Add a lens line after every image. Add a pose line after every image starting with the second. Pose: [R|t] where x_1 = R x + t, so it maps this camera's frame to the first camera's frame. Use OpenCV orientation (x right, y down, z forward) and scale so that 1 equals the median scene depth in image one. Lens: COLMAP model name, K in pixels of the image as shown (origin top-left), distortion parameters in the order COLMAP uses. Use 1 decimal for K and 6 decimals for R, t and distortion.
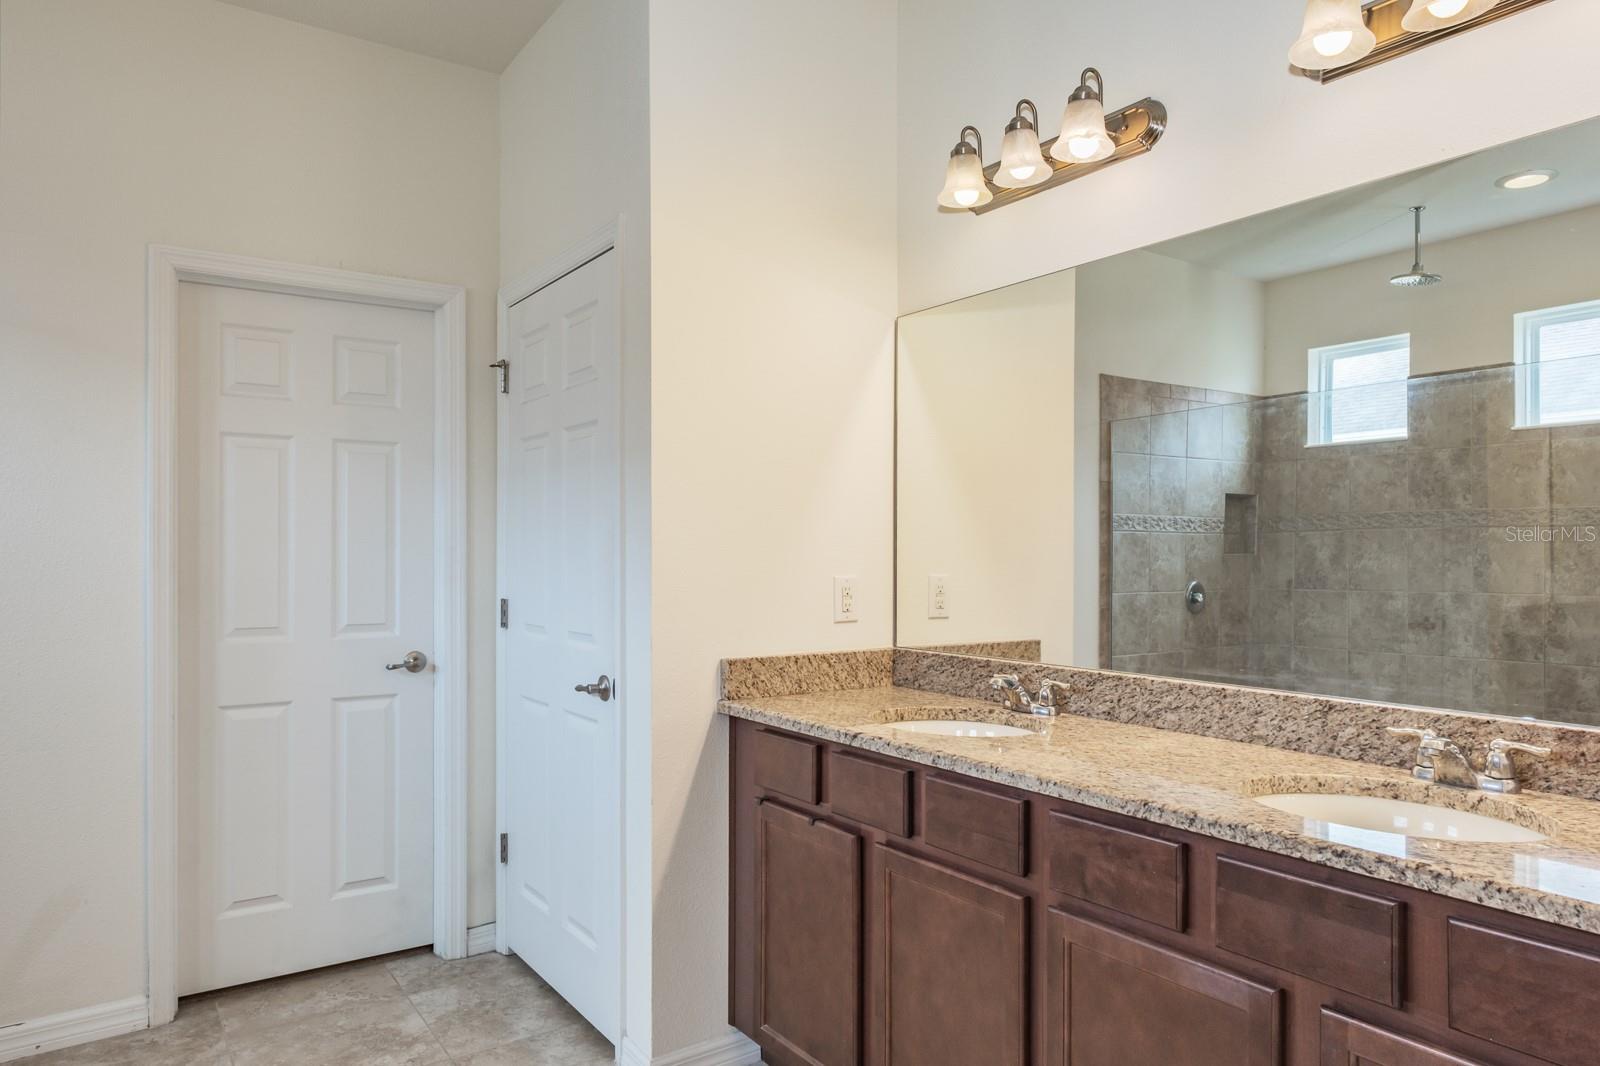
lens RADIAL K [[998.5, 0, 806.3], [0, 998.5, 557.3], [0, 0, 1]] dist [-0.004551, 0.001095]
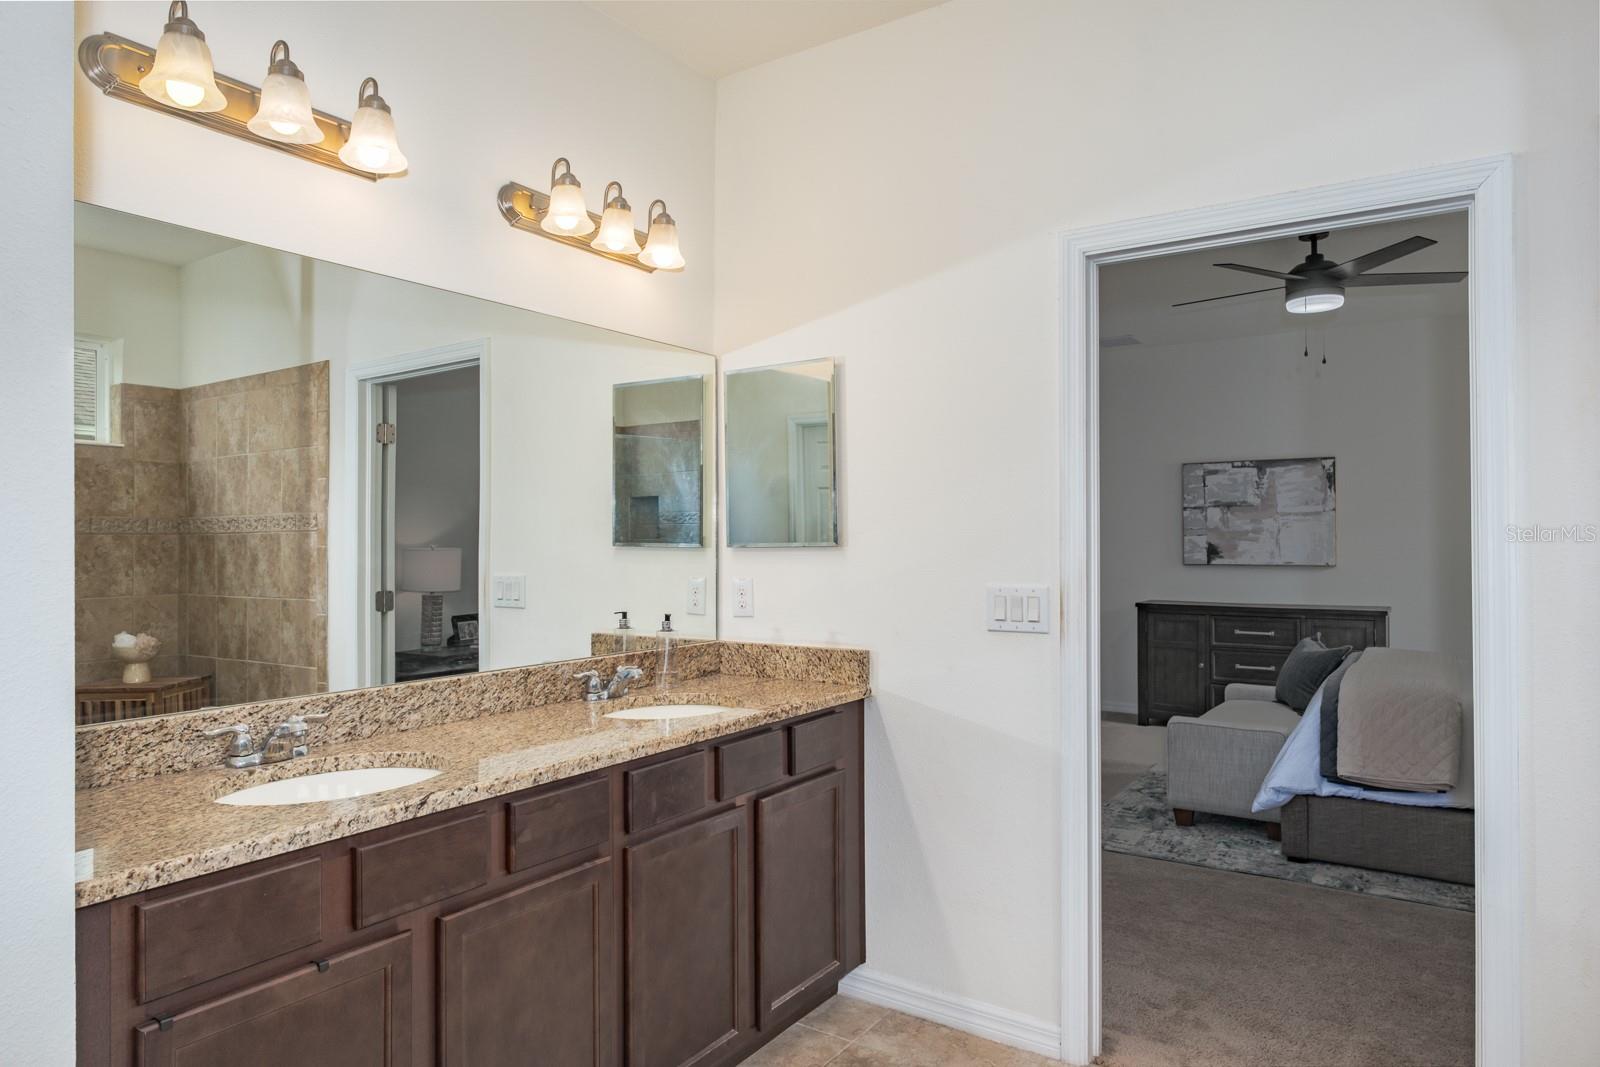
lens RADIAL K [[998.5, 0, 807.7], [0, 998.5, 533.6], [0, 0, 1]] dist [-0.004551, 0.001095]
pose [[-0.355202, 0.005197, 0.934775, -0.816100], [0.006383, 0.999975, -0.003134, -0.035561], [-0.934768, 0.004853, -0.355226, 0.985065]]
